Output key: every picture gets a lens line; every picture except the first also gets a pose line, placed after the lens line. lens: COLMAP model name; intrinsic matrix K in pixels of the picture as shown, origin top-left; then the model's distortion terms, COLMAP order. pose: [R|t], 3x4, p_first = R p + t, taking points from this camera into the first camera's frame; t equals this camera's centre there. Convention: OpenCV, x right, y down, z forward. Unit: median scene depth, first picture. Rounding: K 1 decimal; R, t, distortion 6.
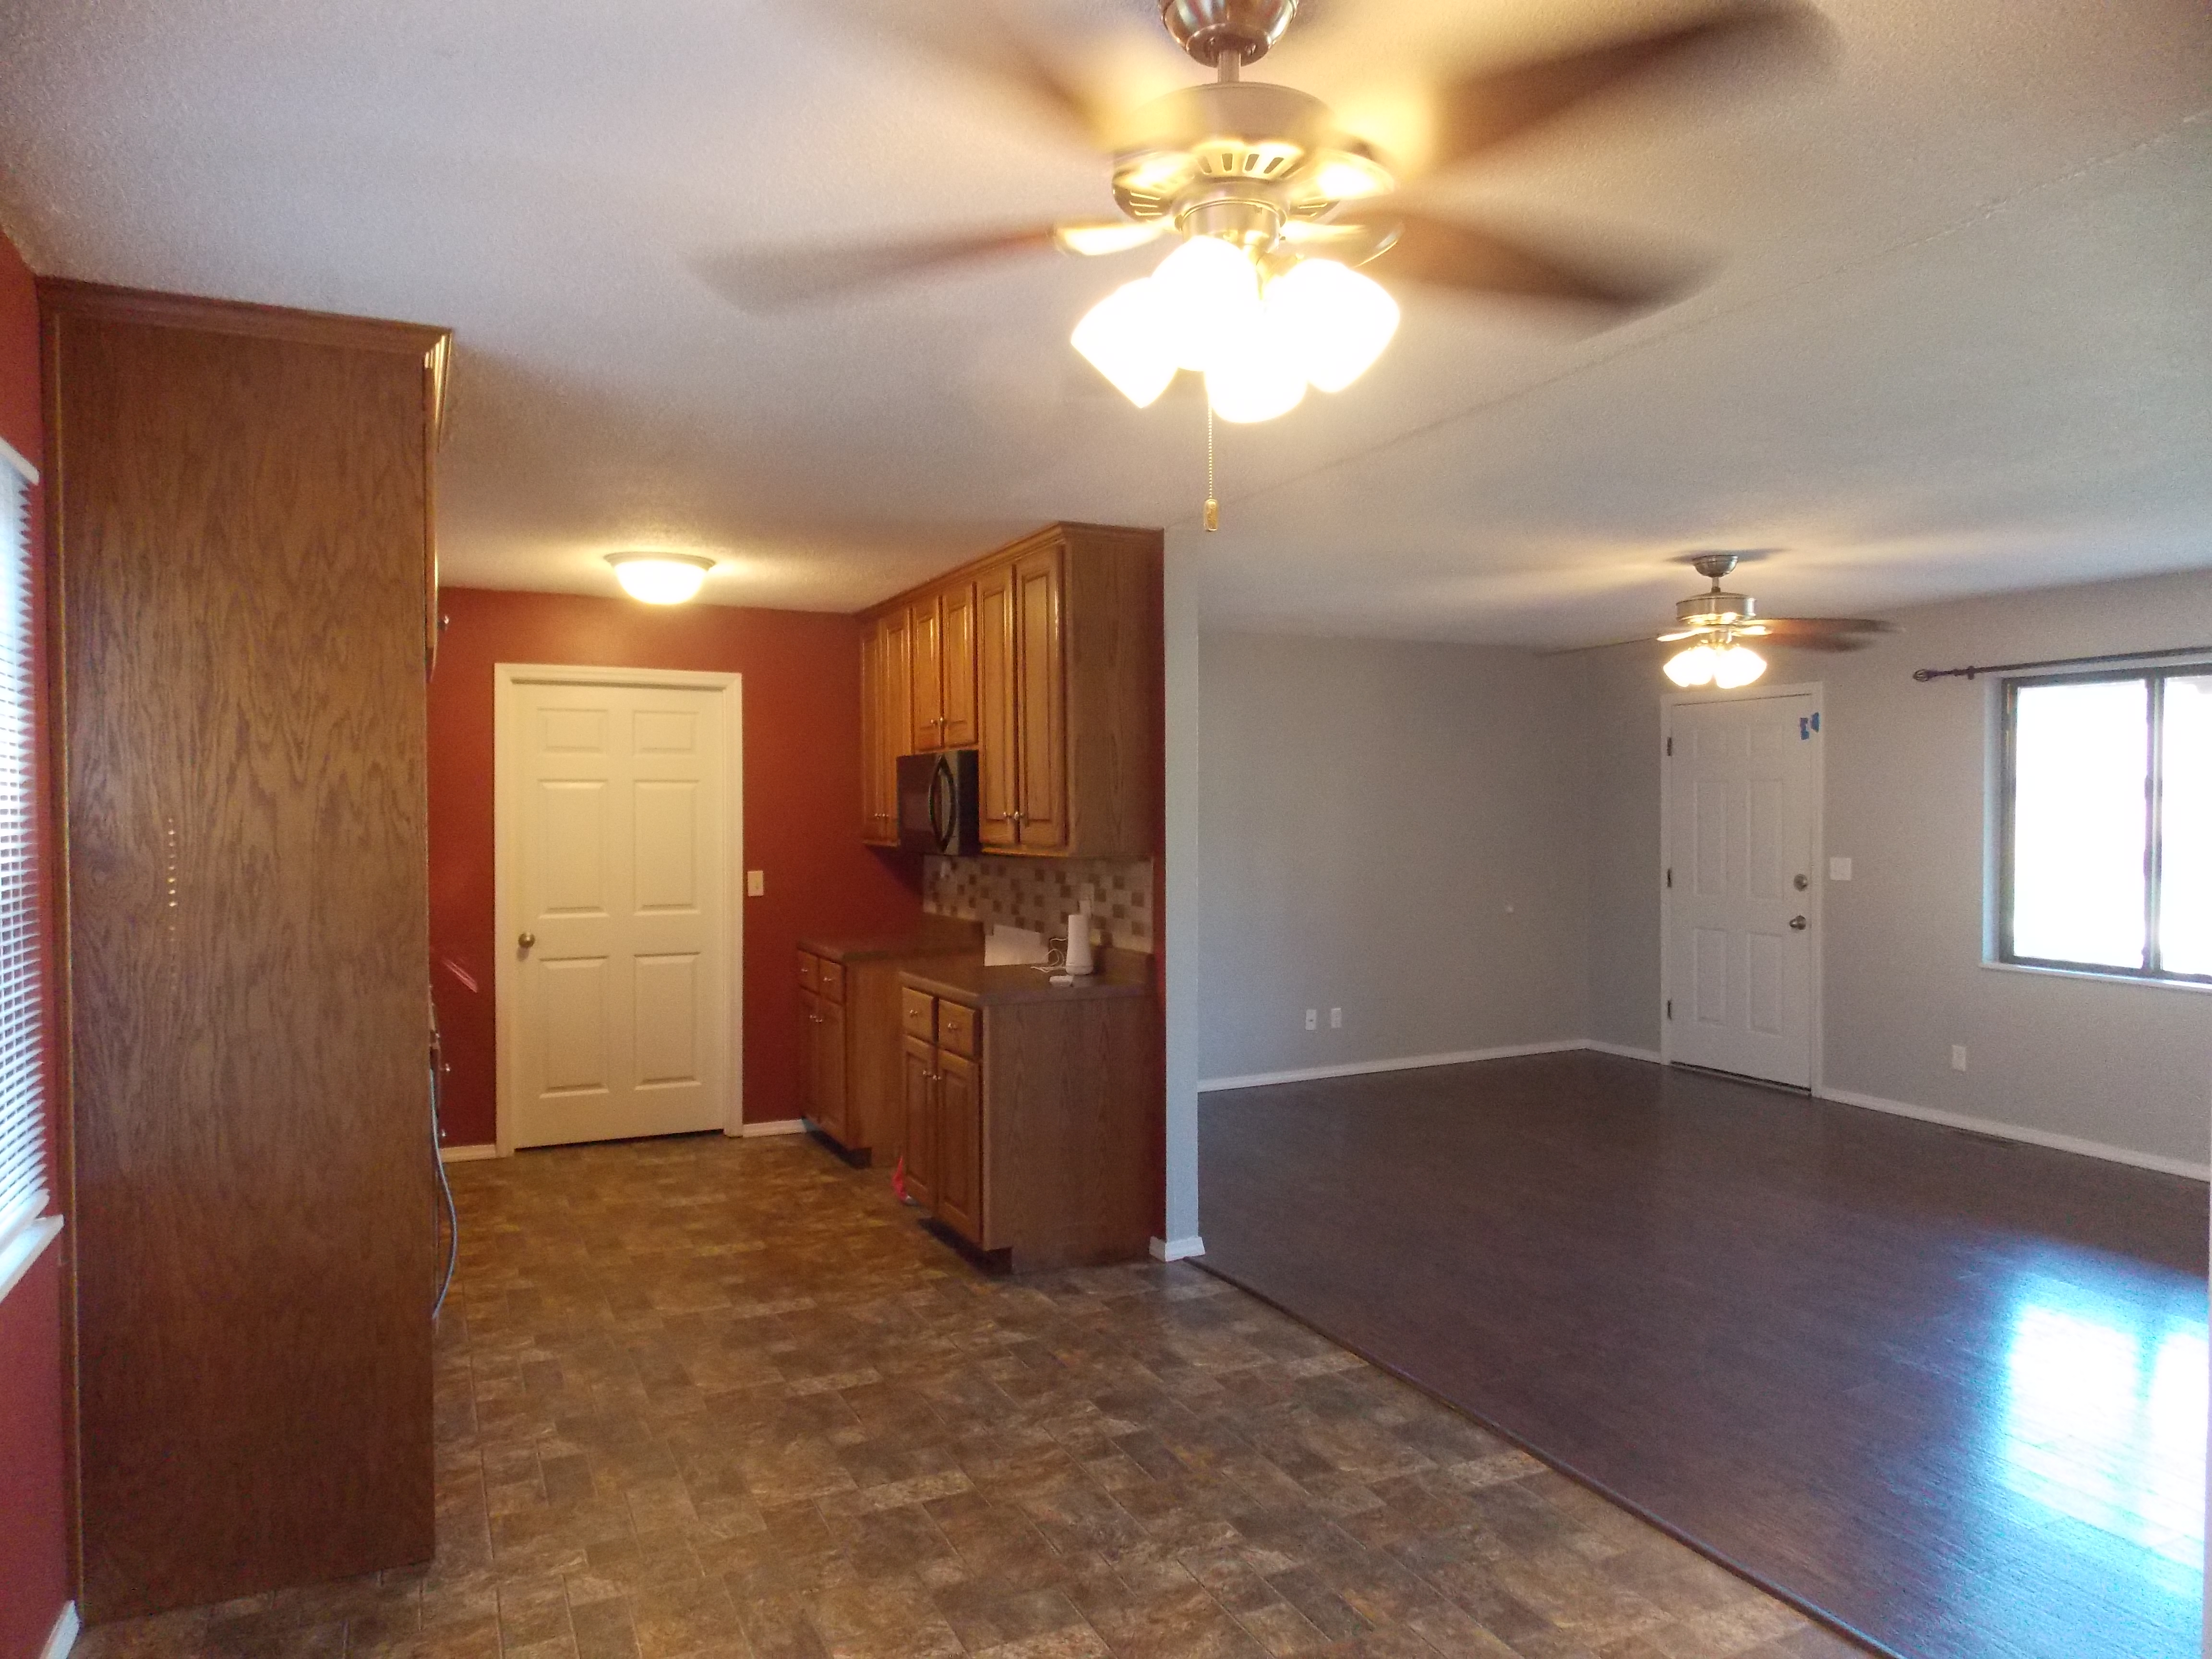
lens RADIAL K [[1454.8, 0, 1111.2], [0, 1454.8, 814.8], [0, 0, 1]] dist [0.002686, -0.001713]
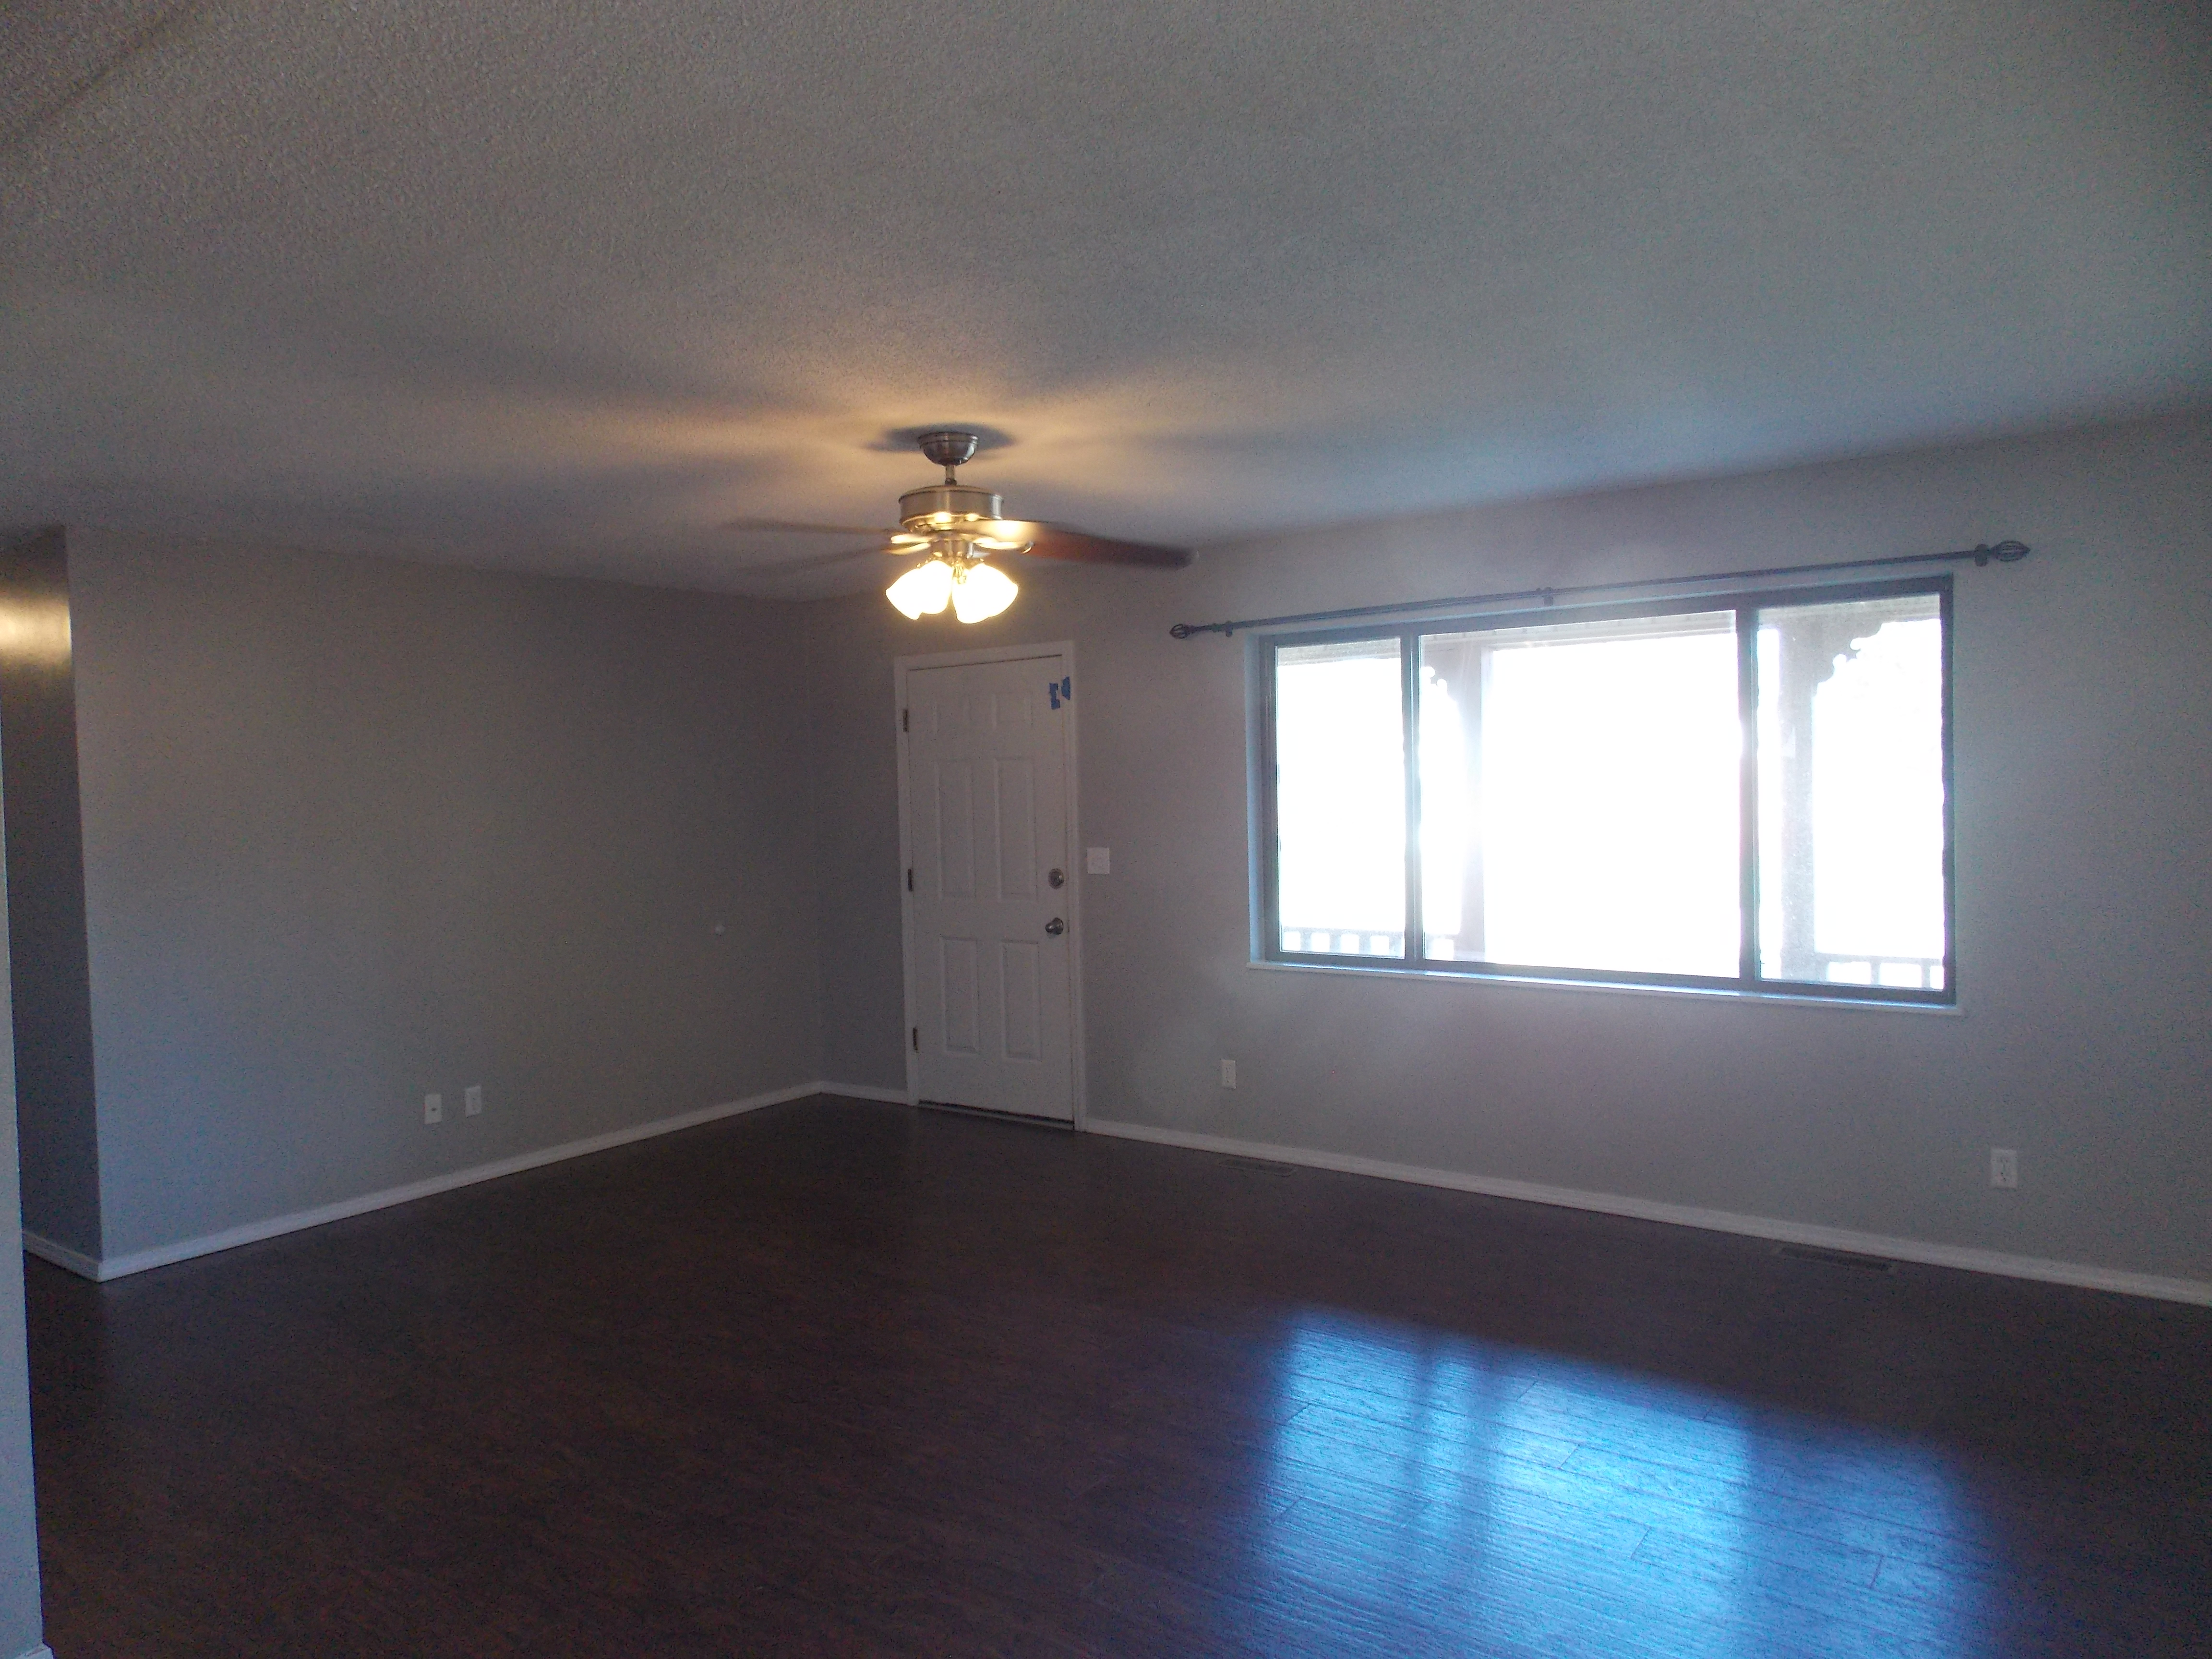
lens RADIAL K [[1454.8, 0, 1111.2], [0, 1454.8, 814.8], [0, 0, 1]] dist [0.002686, -0.001713]
pose [[0.878710, -0.030424, 0.476386, 0.113191], [0.028711, 0.999529, 0.010876, 0.001507], [-0.476492, 0.004121, 0.879169, 0.272140]]
